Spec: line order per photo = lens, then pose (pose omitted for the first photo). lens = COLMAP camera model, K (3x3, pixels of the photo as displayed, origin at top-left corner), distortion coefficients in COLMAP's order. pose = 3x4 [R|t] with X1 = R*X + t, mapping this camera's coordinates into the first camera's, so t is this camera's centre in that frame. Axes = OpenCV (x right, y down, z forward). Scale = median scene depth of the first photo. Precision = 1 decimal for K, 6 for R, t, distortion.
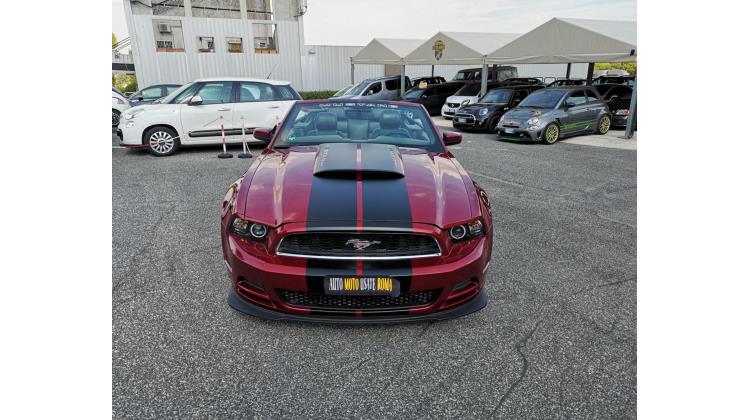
lens RADIAL K [[432.8, 0, 373.3], [0, 432.8, 210.4], [0, 0, 1]] dist [0.043651, -0.000358]
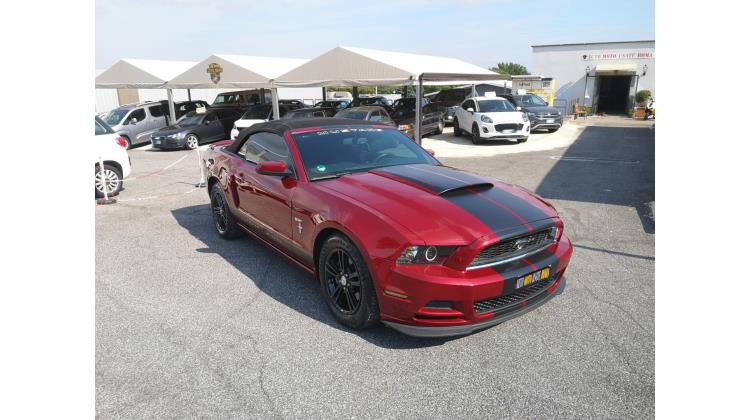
lens RADIAL K [[448.3, 0, 378.9], [0, 448.3, 209.3], [0, 0, 1]] dist [0.002061, -0.000344]
pose [[0.824705, -0.158913, 0.542778, -0.127120], [0.188920, 0.981992, 0.000457, -0.011413], [-0.533076, 0.102165, 0.839876, 0.023522]]
